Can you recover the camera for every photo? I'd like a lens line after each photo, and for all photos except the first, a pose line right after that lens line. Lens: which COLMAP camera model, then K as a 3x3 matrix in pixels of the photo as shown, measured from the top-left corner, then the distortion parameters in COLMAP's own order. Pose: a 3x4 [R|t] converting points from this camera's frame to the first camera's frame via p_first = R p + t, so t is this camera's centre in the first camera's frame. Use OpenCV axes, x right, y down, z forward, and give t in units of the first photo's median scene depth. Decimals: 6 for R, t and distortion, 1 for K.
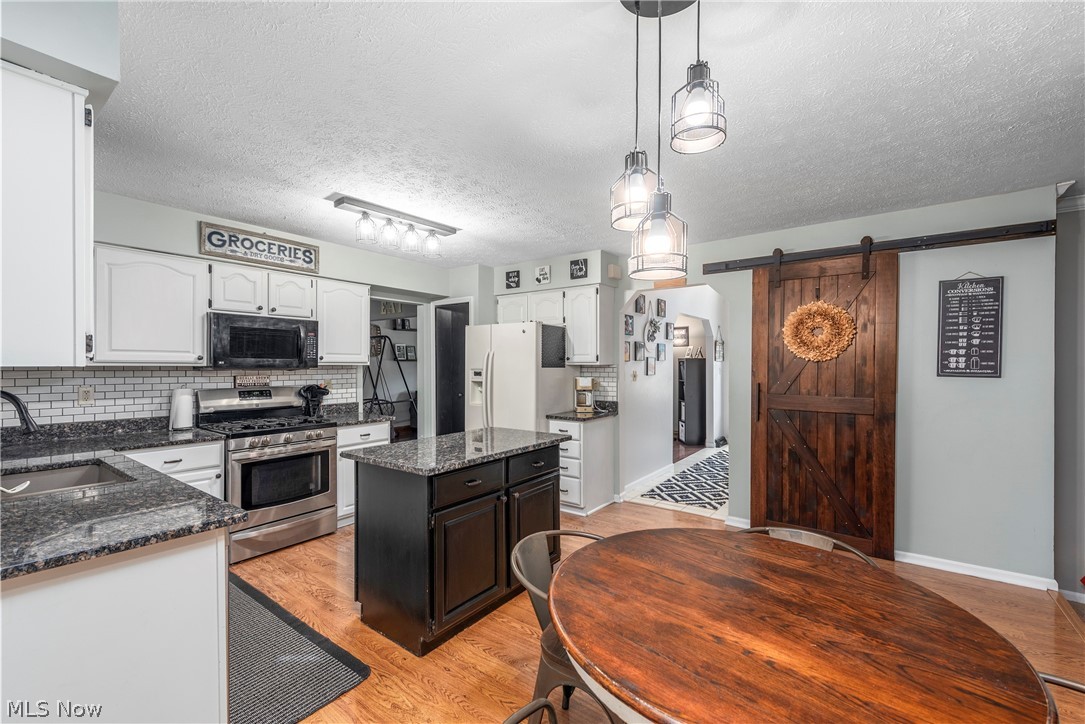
lens RADIAL K [[456.4, 0, 536.9], [0, 456.4, 365.9], [0, 0, 1]] dist [-0.003646, -0.000253]
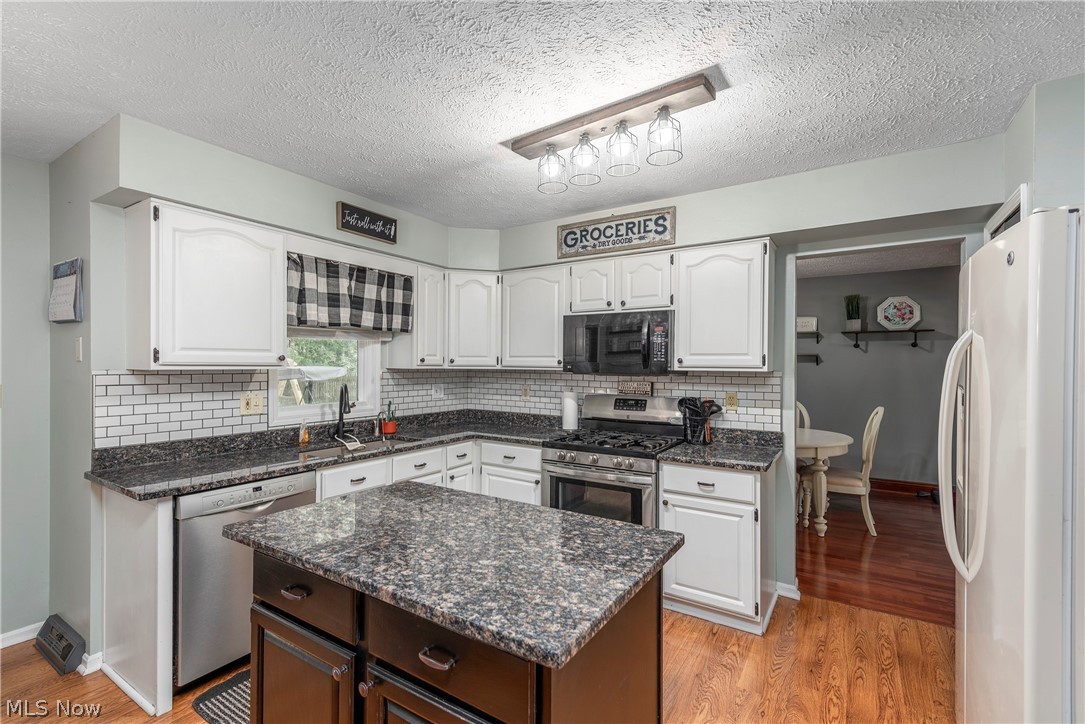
lens RADIAL K [[480.9, 0, 544.2], [0, 480.9, 367.2], [0, 0, 1]] dist [0.002890, 0.000259]
pose [[0.065152, 0.005006, -0.997863, 0.283878], [-0.007608, 0.999961, 0.004519, -0.009891], [0.997846, 0.007297, 0.065187, 0.794443]]
